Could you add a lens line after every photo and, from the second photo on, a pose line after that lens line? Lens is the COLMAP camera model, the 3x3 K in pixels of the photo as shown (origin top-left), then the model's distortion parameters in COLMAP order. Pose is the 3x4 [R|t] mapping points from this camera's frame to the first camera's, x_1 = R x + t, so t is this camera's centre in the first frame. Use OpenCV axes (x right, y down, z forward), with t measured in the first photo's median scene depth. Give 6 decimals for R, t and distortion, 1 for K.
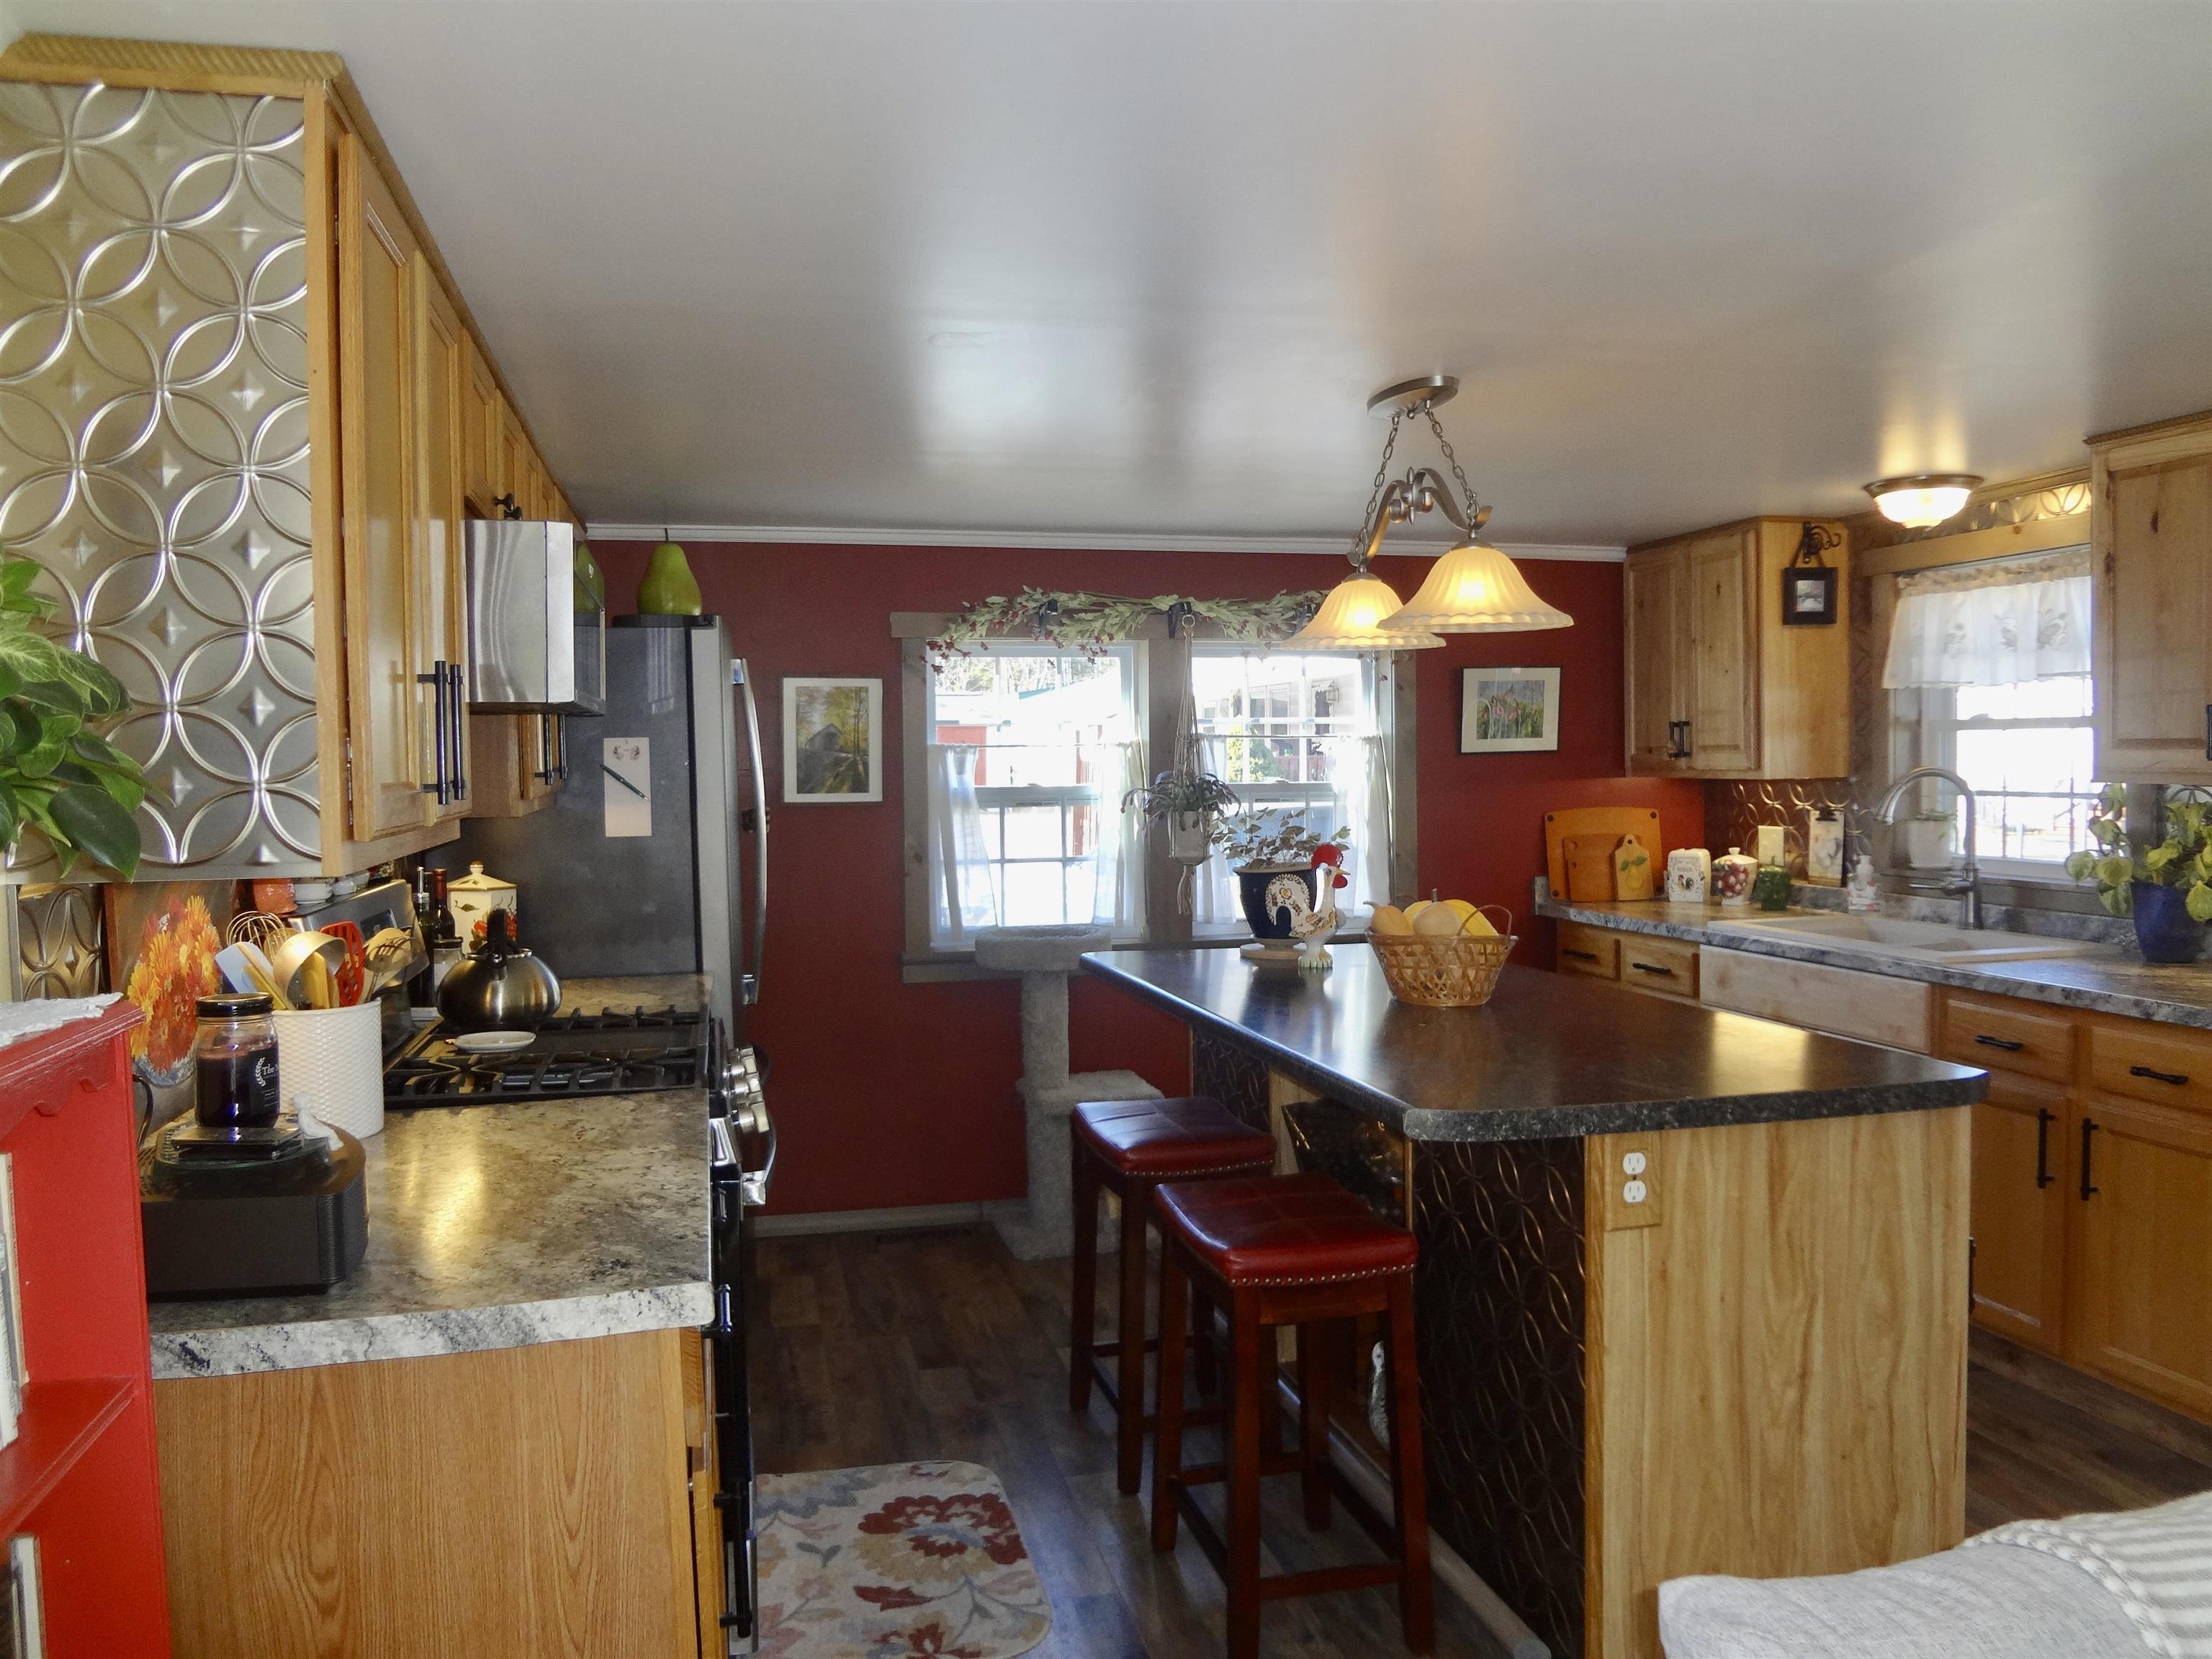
lens RADIAL K [[1630.9, 0, 1105.5], [0, 1630.9, 800.7], [0, 0, 1]] dist [-0.051773, 0.005619]
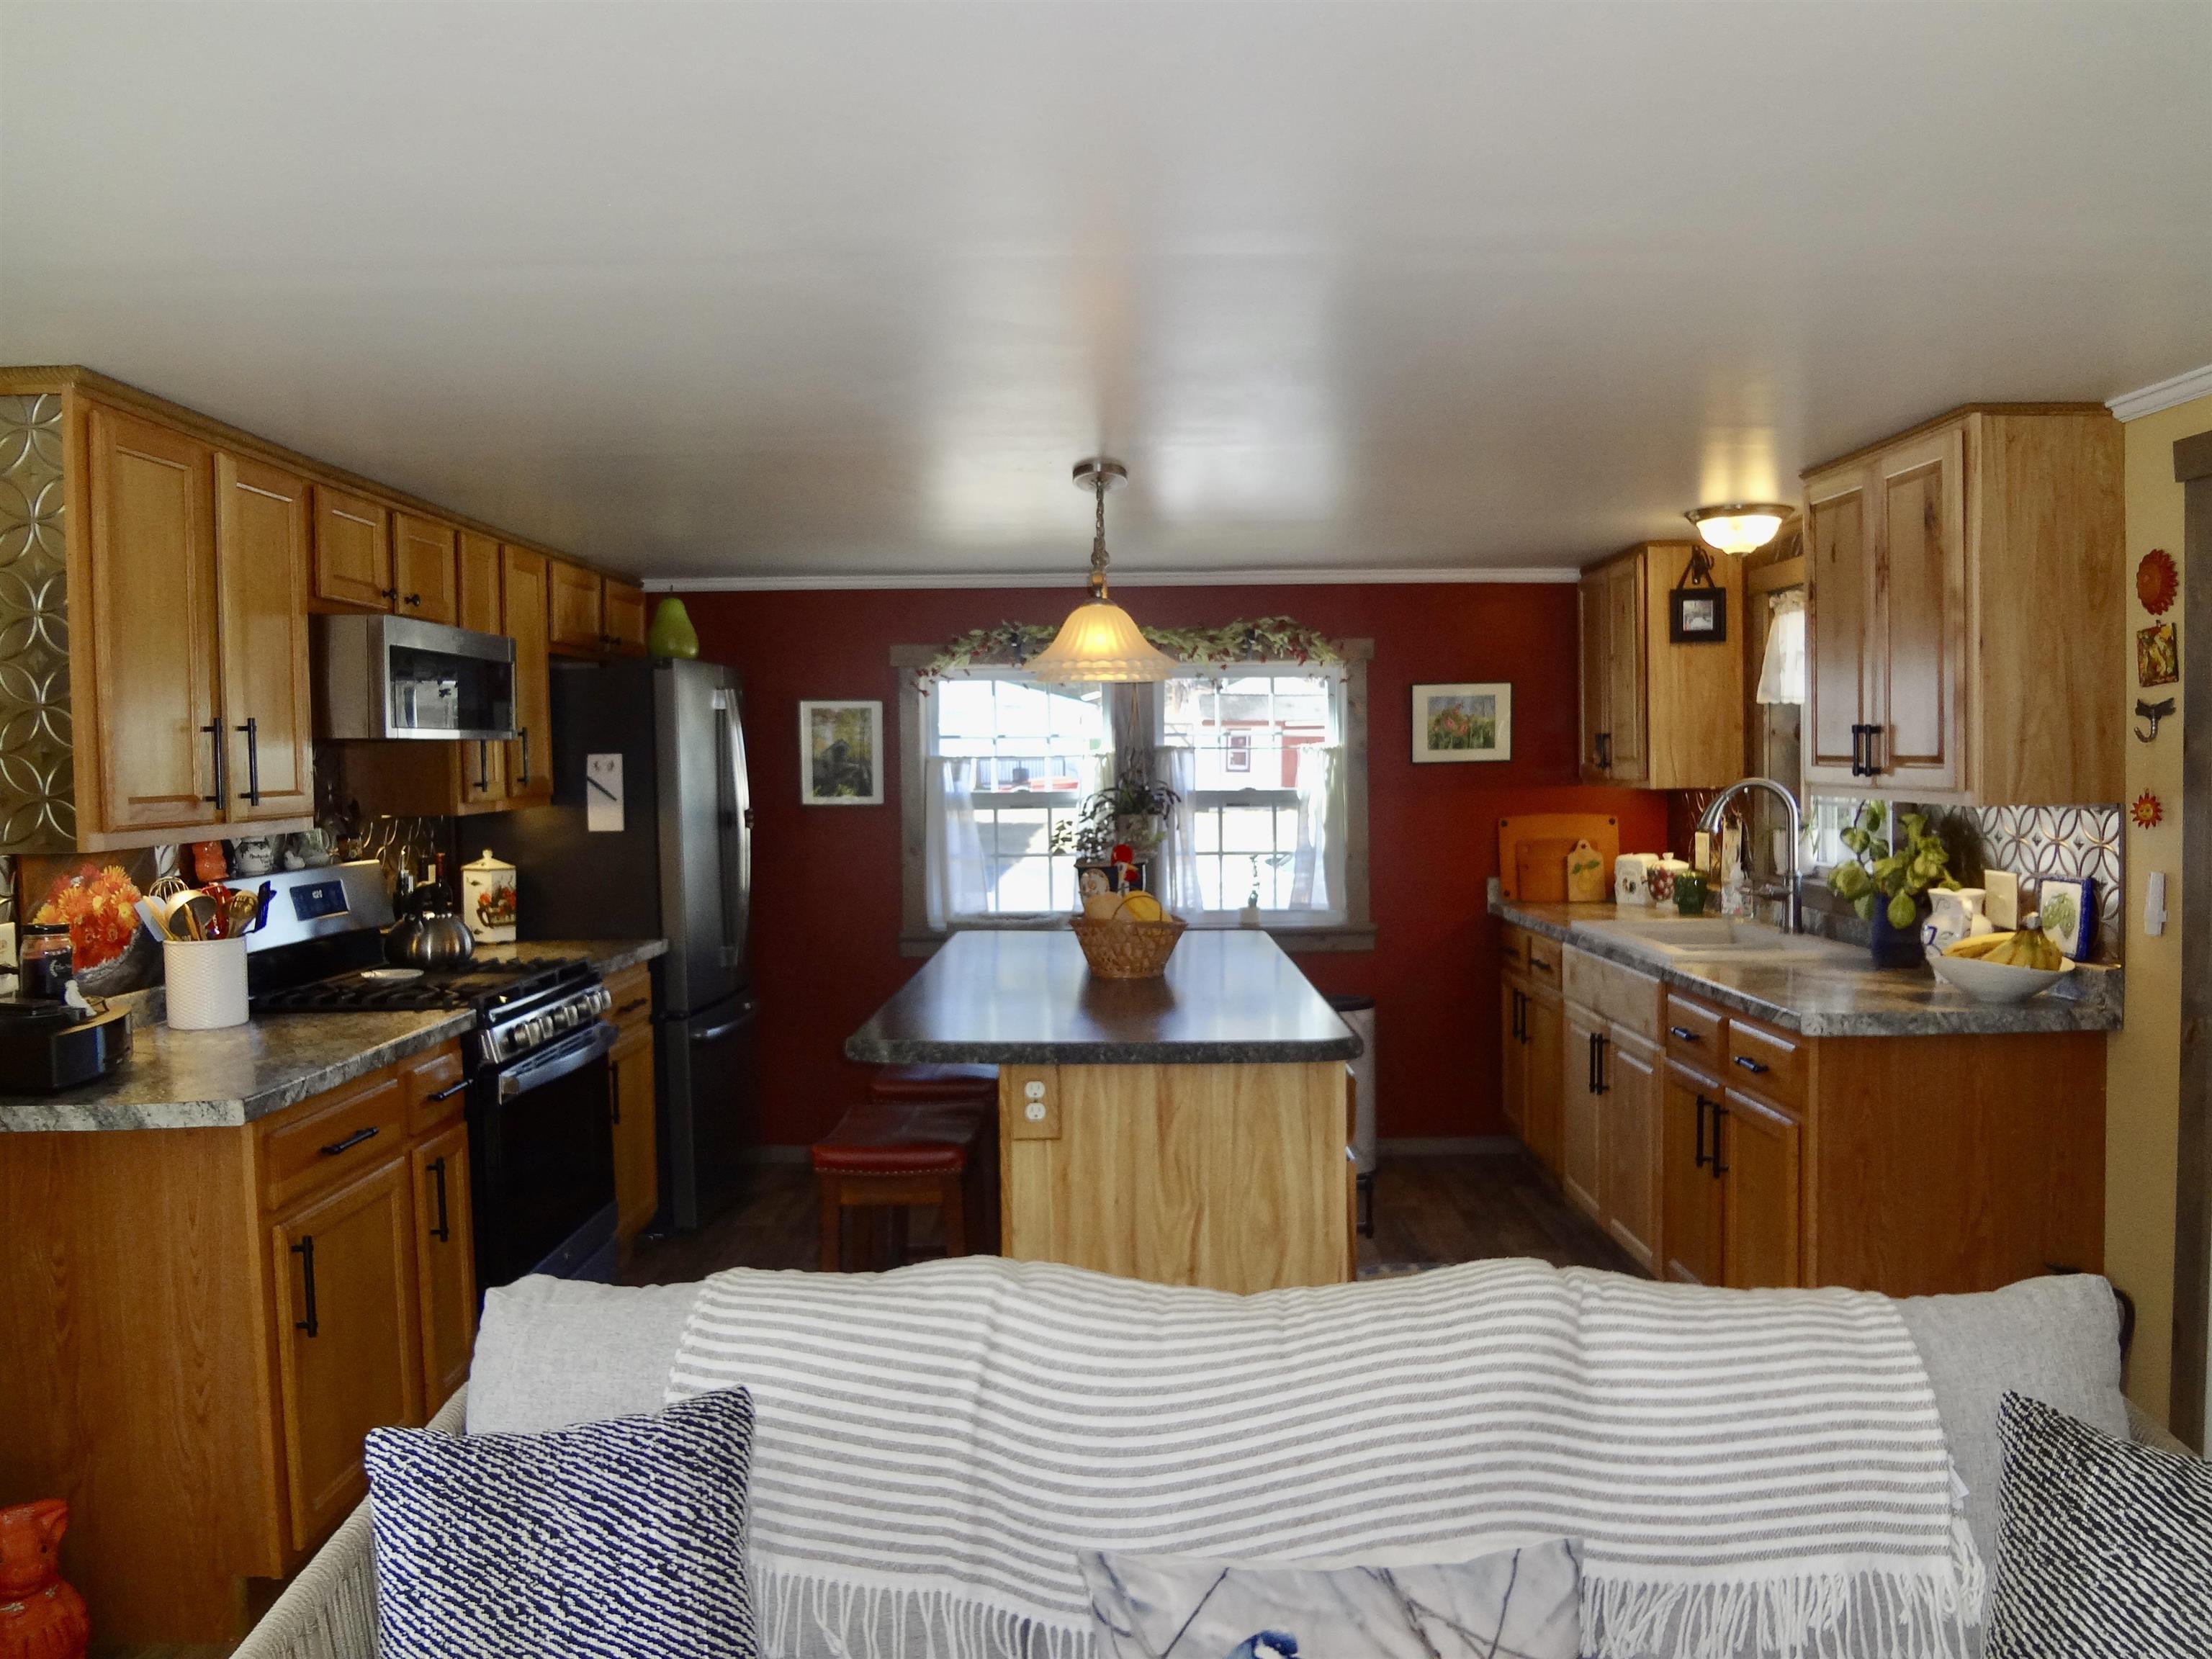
lens RADIAL K [[1630.9, 0, 1105.5], [0, 1630.9, 800.7], [0, 0, 1]] dist [-0.051773, 0.005619]
pose [[0.969324, 0.006614, -0.245697, 0.321291], [-0.006168, 0.999978, 0.002584, -0.006070], [0.245709, -0.000989, 0.969343, -0.118733]]
